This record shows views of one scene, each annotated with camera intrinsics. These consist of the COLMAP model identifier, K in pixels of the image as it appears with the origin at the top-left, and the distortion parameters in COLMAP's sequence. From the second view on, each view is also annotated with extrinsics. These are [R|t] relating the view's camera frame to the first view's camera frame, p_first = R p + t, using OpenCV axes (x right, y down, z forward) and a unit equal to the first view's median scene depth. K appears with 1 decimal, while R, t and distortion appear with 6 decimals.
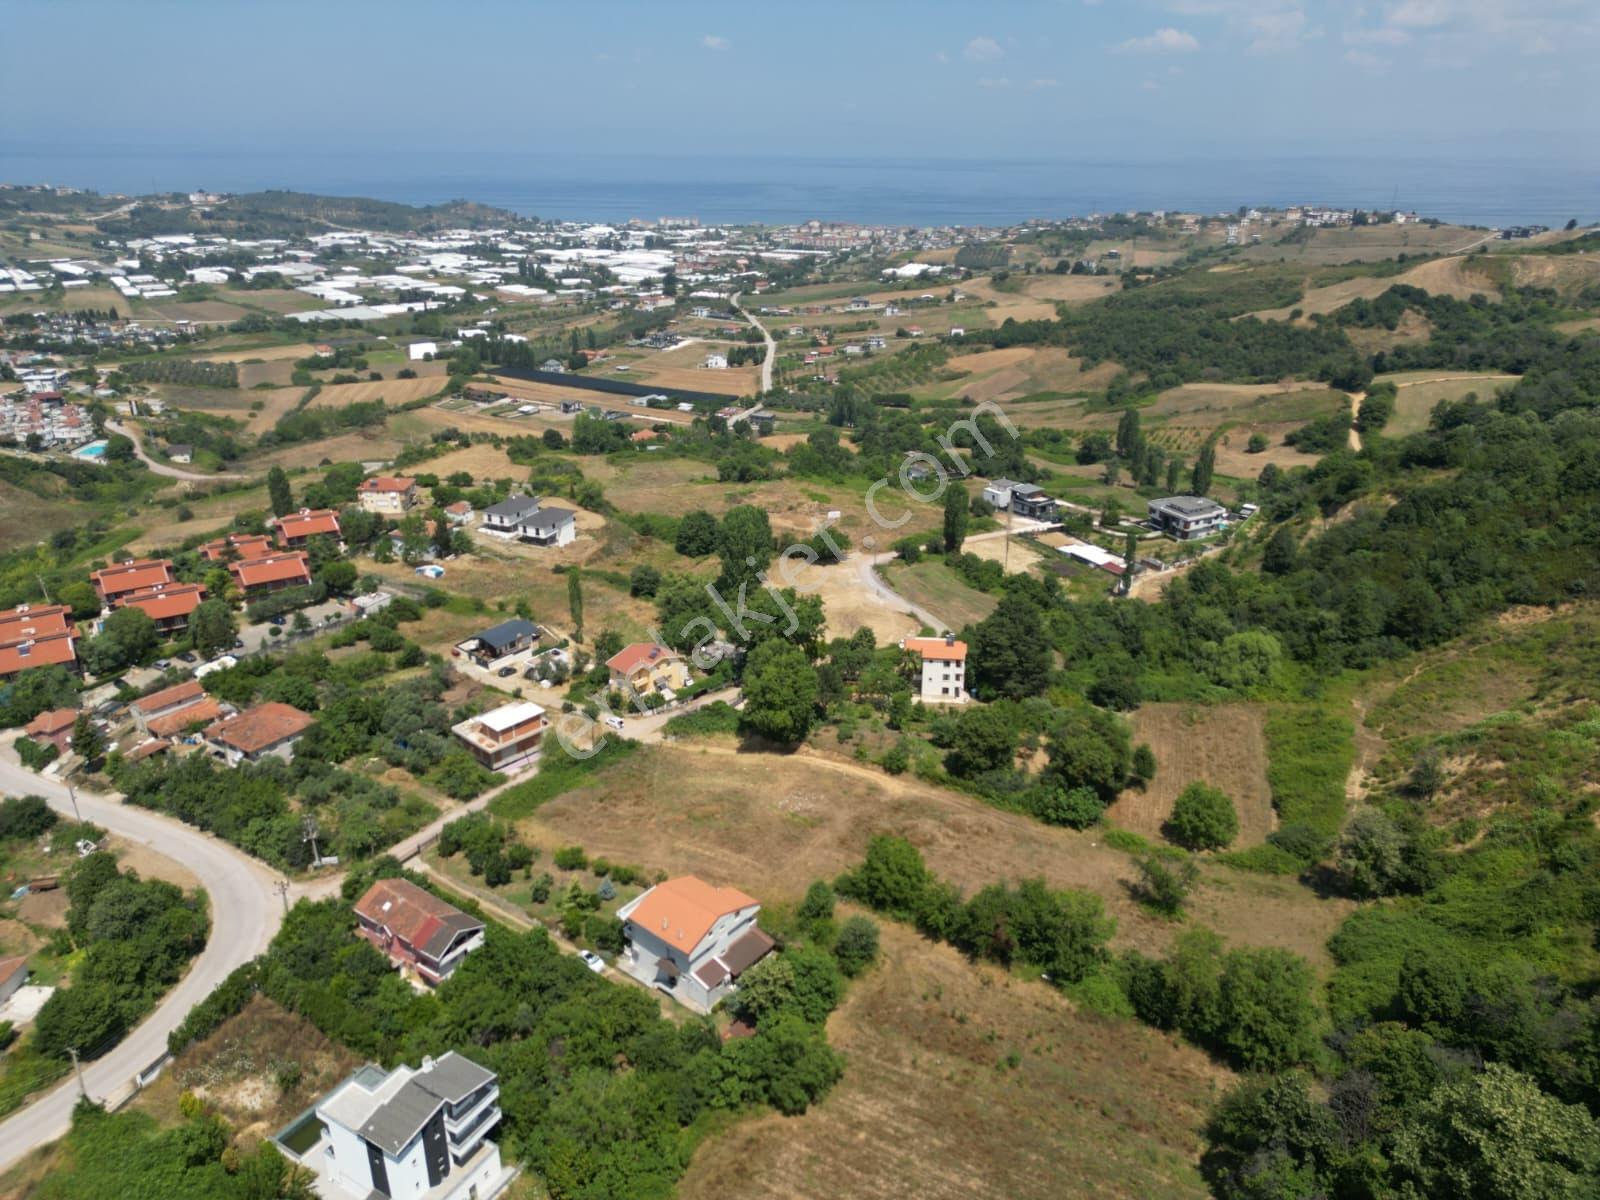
lens RADIAL K [[1117.9, 0, 798.8], [0, 1117.9, 596.7], [0, 0, 1]] dist [0.080722, -0.078117]
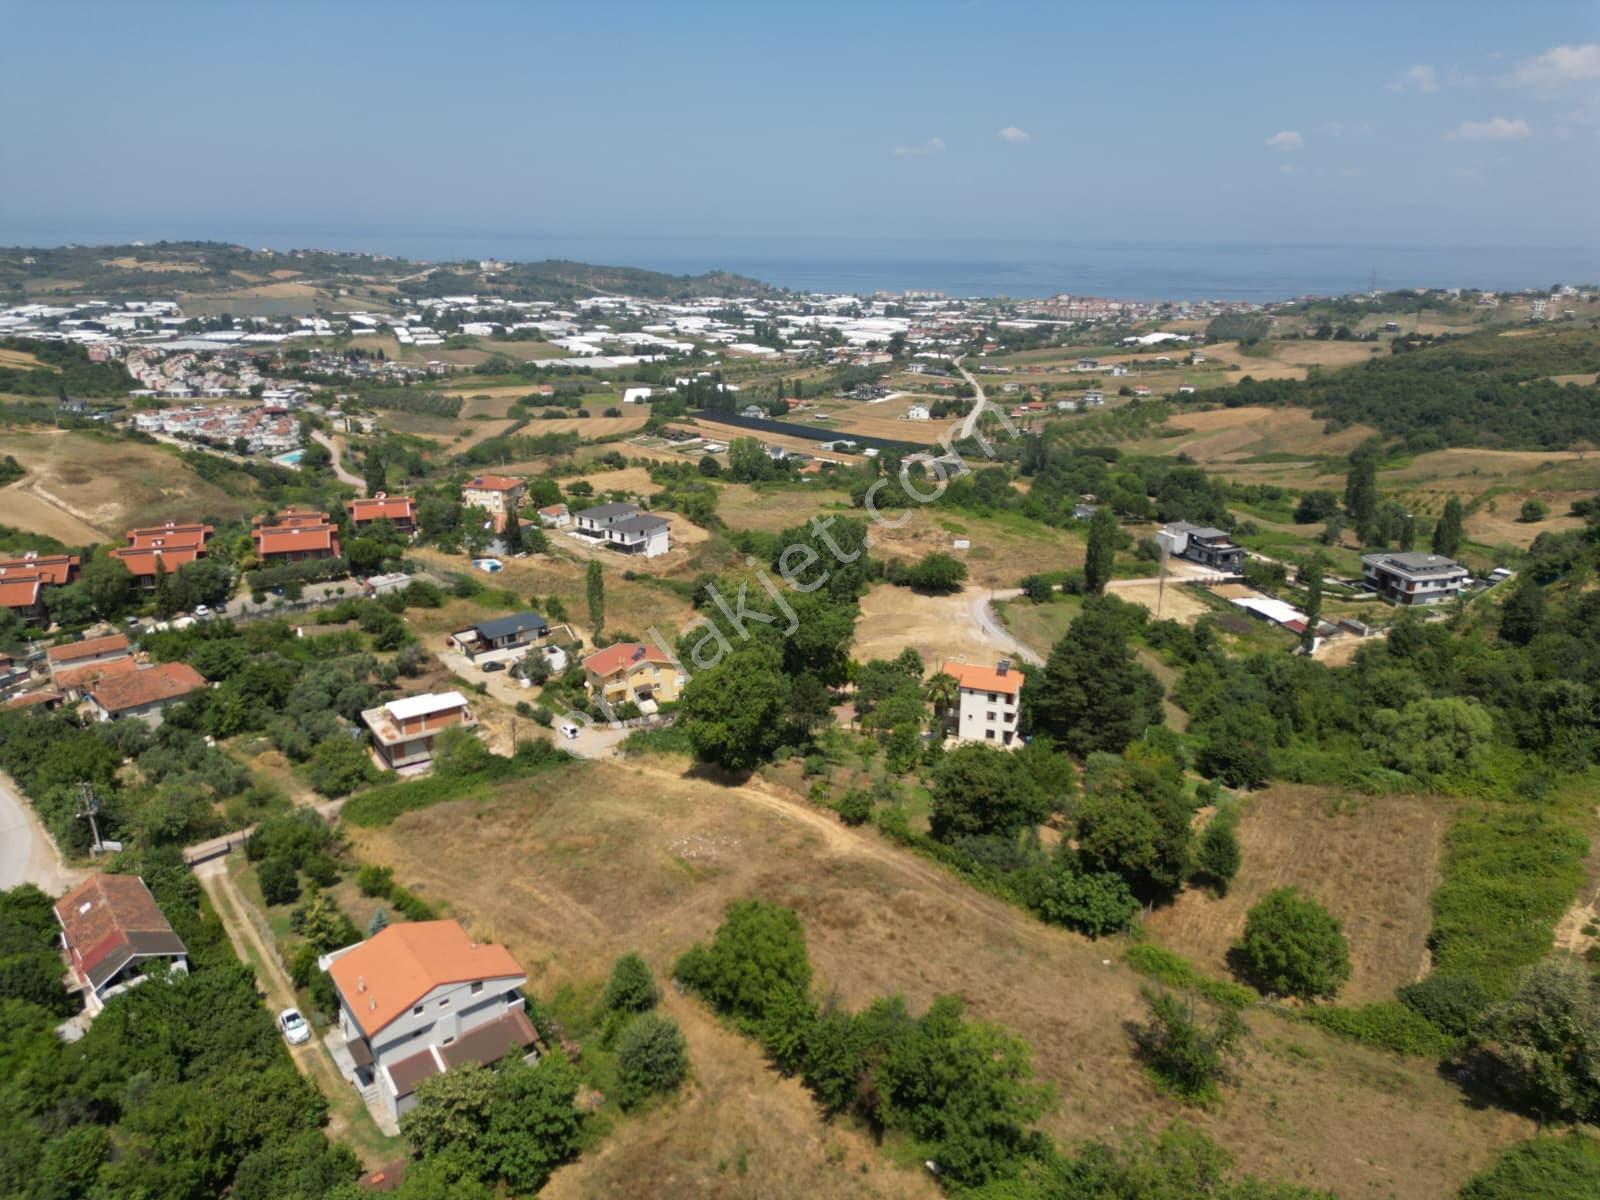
lens RADIAL K [[1117.9, 0, 798.8], [0, 1117.9, 596.7], [0, 0, 1]] dist [0.080722, -0.078117]
pose [[0.975076, 0.075054, -0.208791, 0.046662], [-0.089170, 0.994266, -0.059028, 0.014376], [0.203164, 0.076175, 0.976177, 0.069169]]
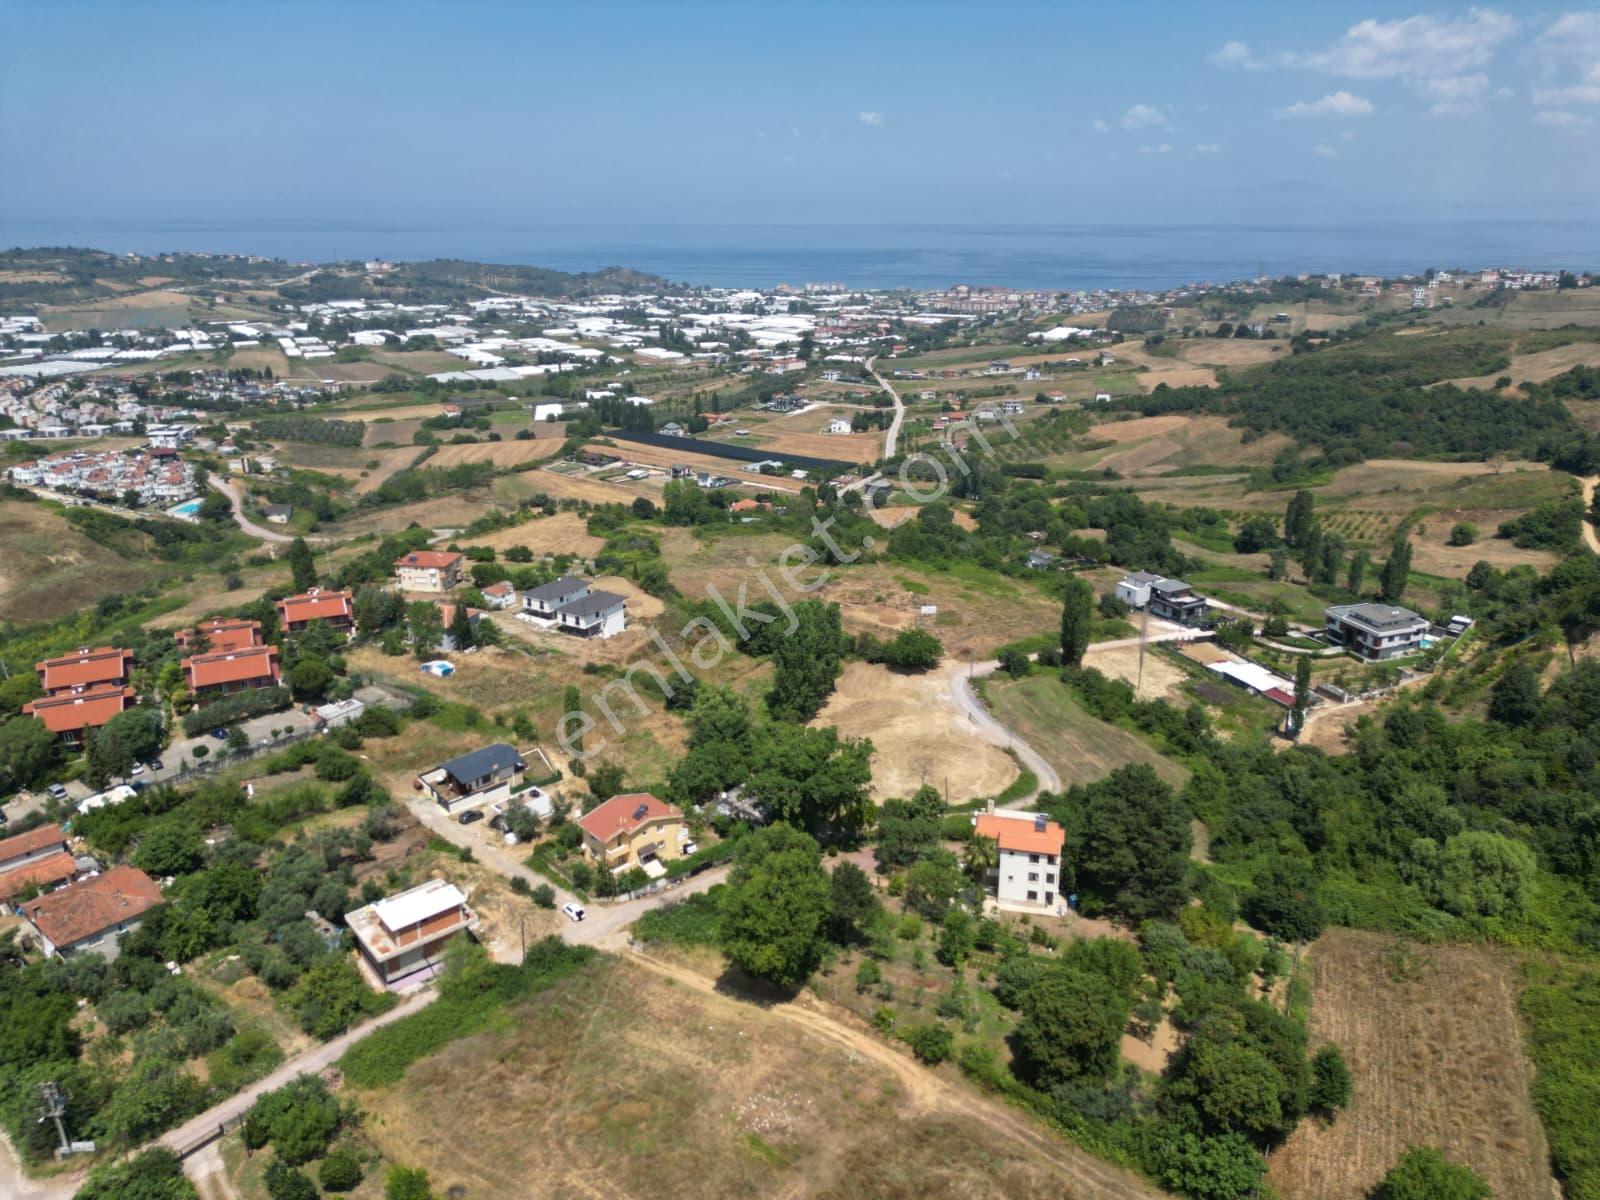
lens RADIAL K [[1117.9, 0, 798.8], [0, 1117.9, 596.7], [0, 0, 1]] dist [0.080722, -0.078117]
pose [[0.991334, 0.034543, -0.126746, 0.020624], [-0.041397, 0.997797, -0.051847, -0.018268], [0.124675, 0.056645, 0.990579, 0.078793]]
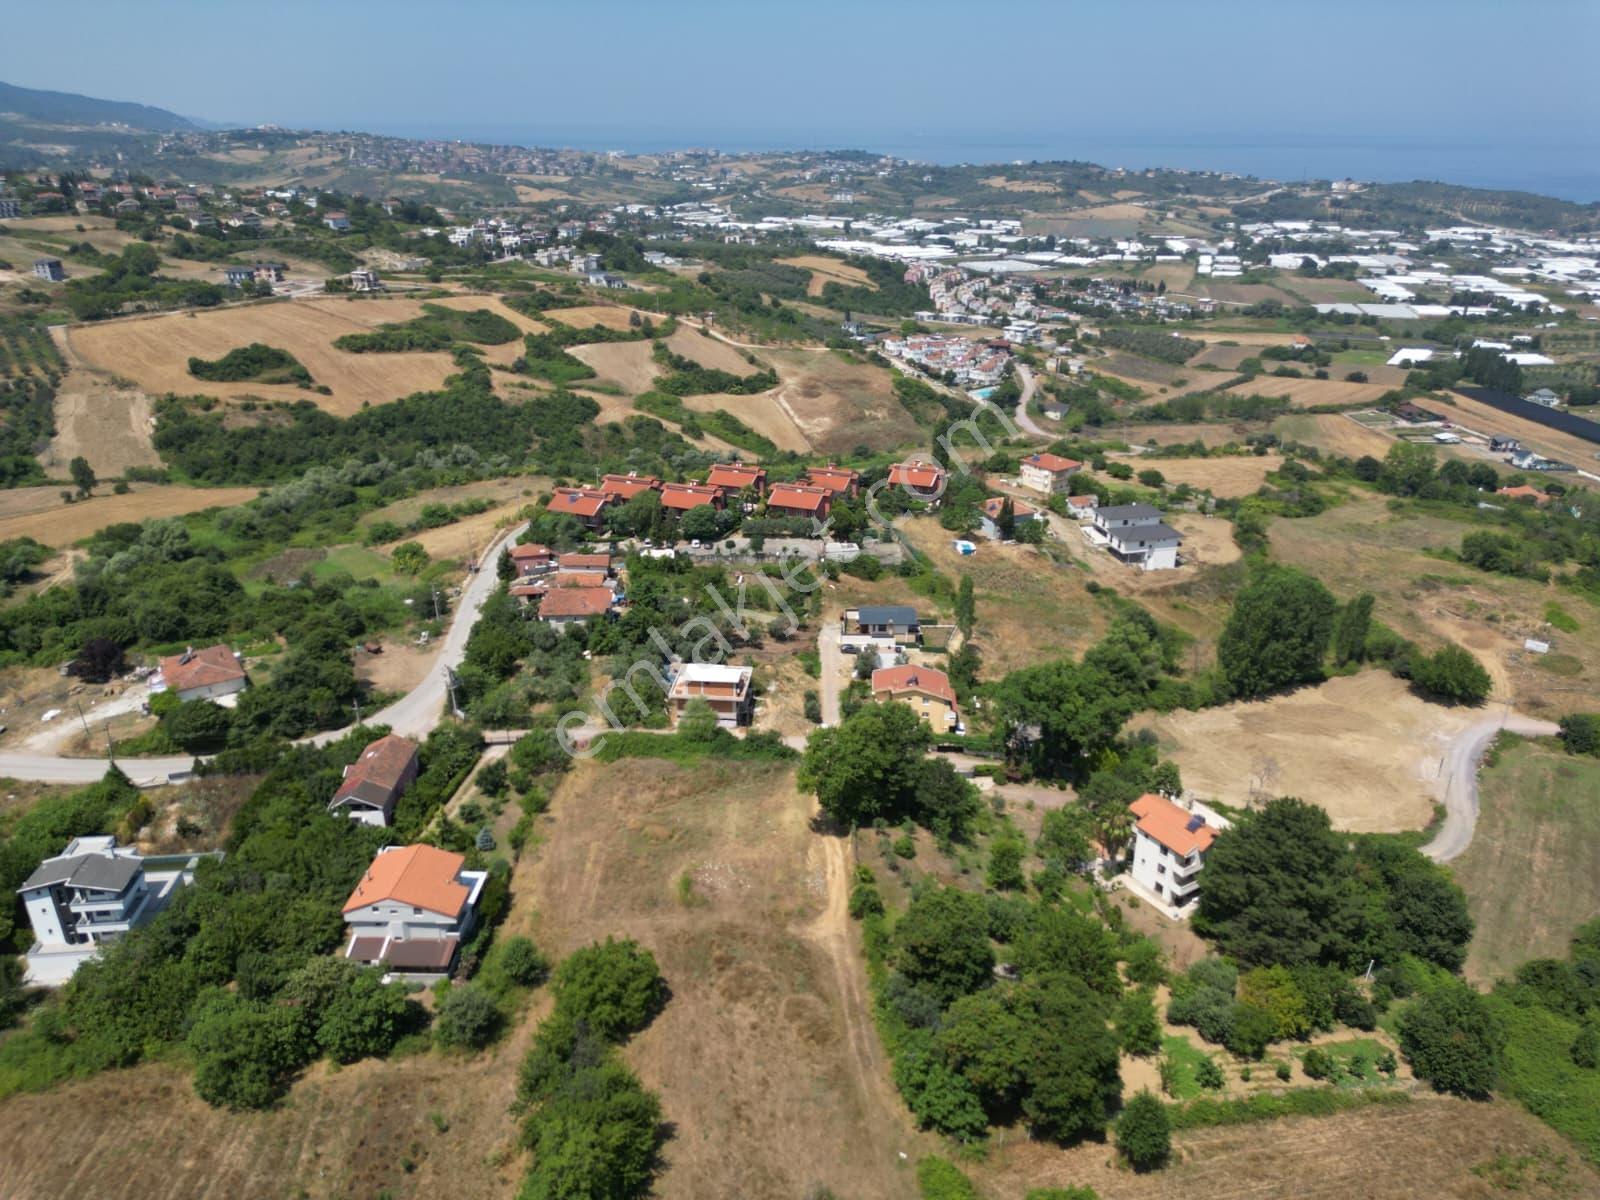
lens RADIAL K [[1117.9, 0, 798.8], [0, 1117.9, 596.7], [0, 0, 1]] dist [0.080722, -0.078117]
pose [[0.595316, 0.309482, -0.741498, 0.134846], [-0.305150, 0.940786, 0.147668, -0.034211], [0.743292, 0.138359, 0.654503, 0.110694]]
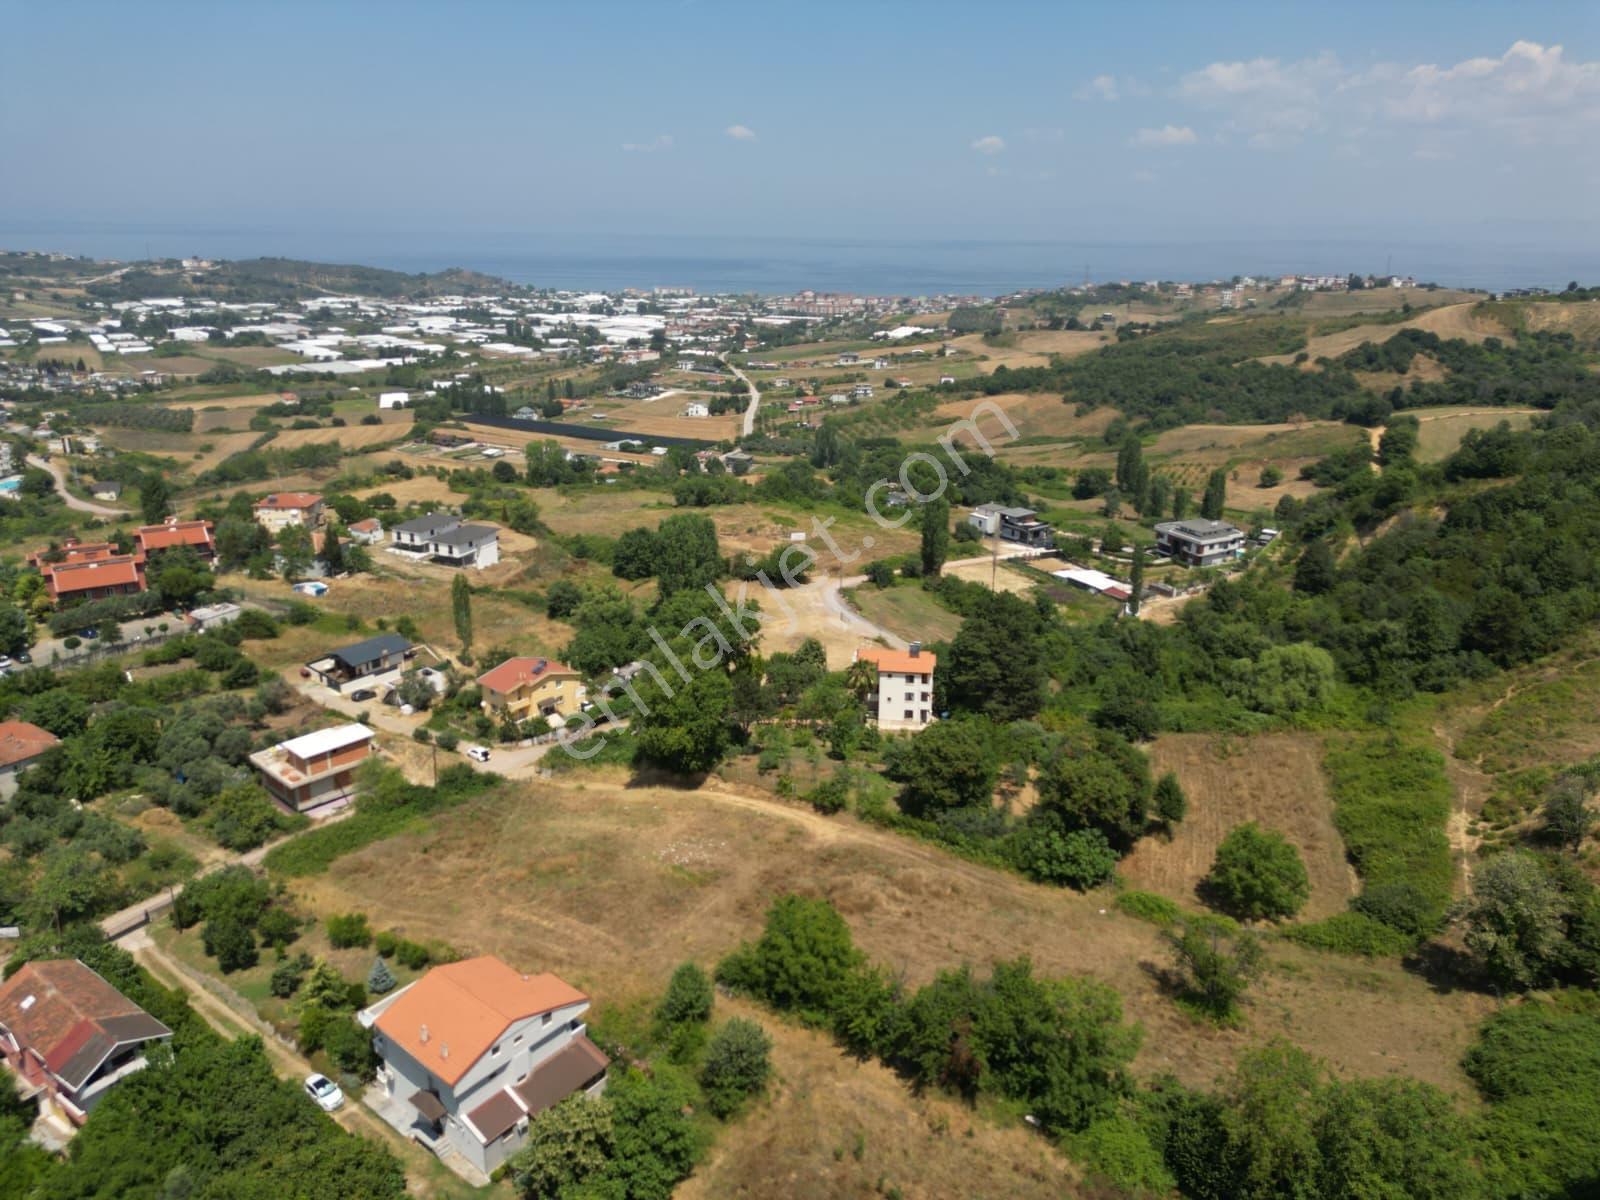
lens RADIAL K [[1117.9, 0, 798.8], [0, 1117.9, 596.7], [0, 0, 1]] dist [0.080722, -0.078117]
pose [[0.999991, 0.004123, 0.001347, 0.015915], [-0.004025, 0.997782, -0.066451, 0.016180], [-0.001618, 0.066445, 0.997789, 0.064426]]
